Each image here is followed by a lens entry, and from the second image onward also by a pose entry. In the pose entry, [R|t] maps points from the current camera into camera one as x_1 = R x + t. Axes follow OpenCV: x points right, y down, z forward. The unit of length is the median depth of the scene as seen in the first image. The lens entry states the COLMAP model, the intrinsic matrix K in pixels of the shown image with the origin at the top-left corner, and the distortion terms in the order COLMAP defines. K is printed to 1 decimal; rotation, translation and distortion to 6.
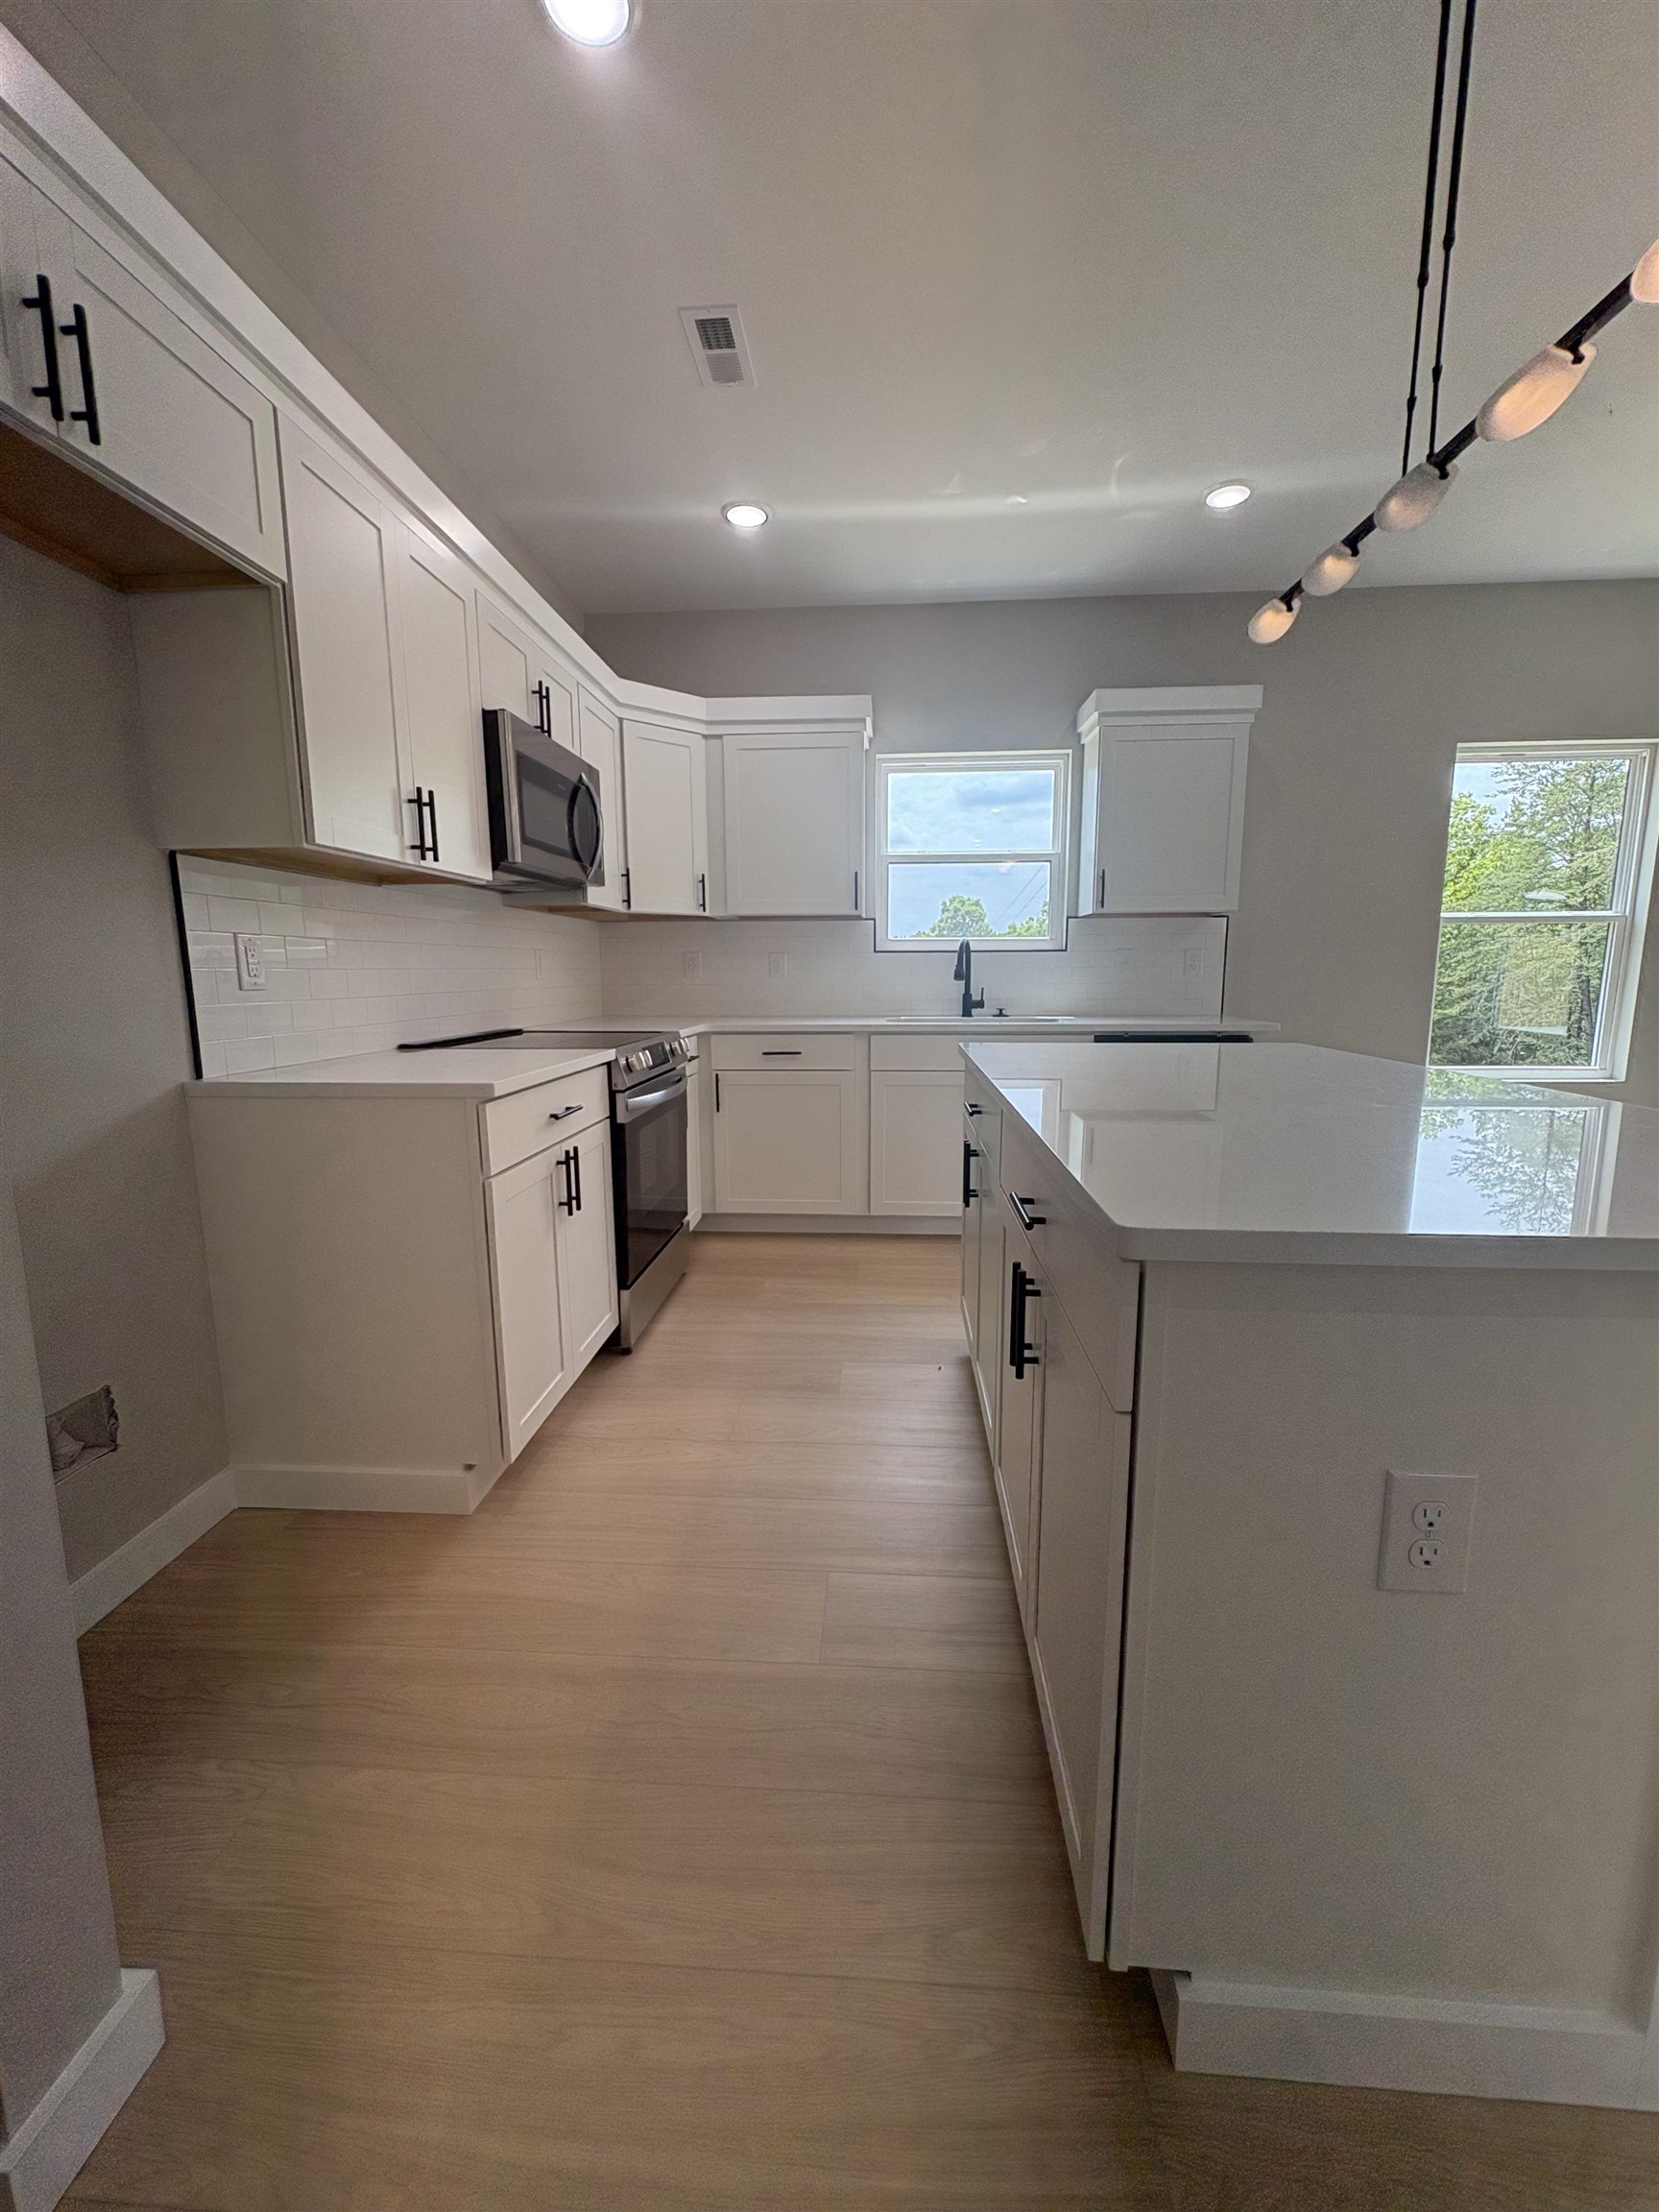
lens RADIAL K [[880.8, 0, 825.0], [0, 880.8, 1100.3], [0, 0, 1]] dist [0.000495, -0.000111]
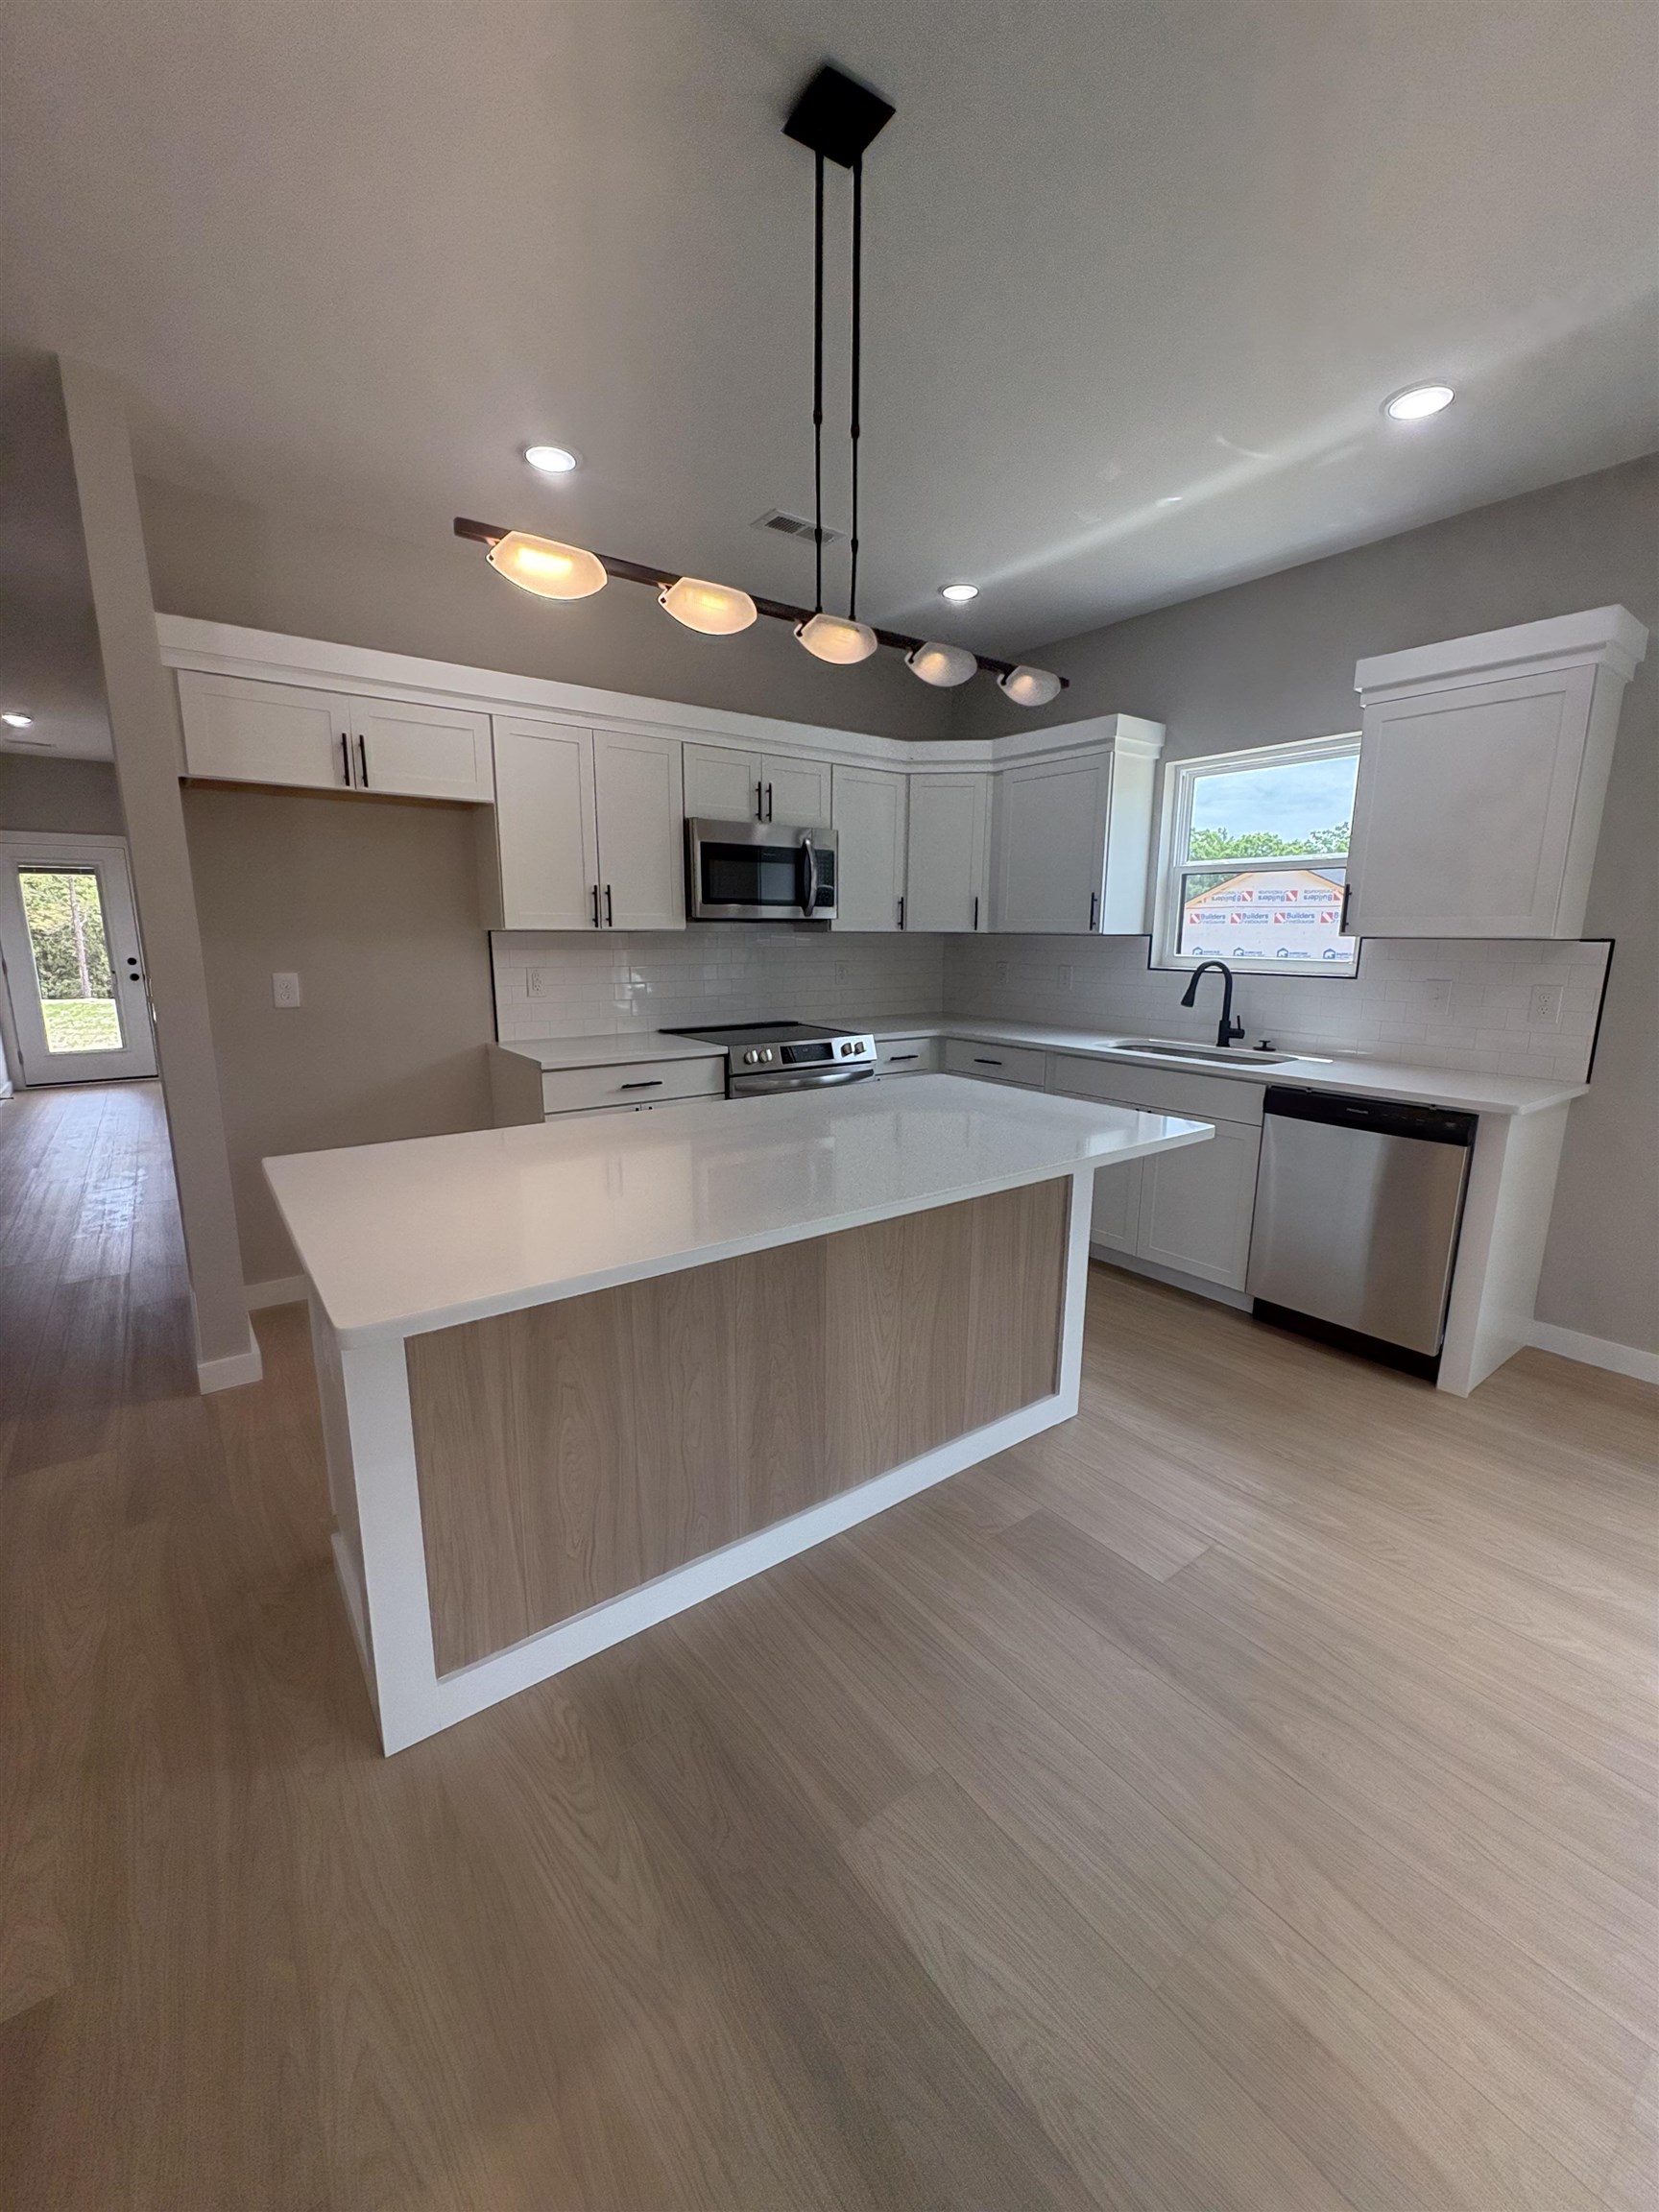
lens RADIAL K [[880.8, 0, 821.6], [0, 880.8, 1110.0], [0, 0, 1]] dist [0.000495, -0.000111]
pose [[0.651103, 0.162288, -0.741436, 0.700816], [-0.120899, 0.986576, 0.109776, -0.097198], [0.749299, 0.018164, 0.661983, 0.113441]]
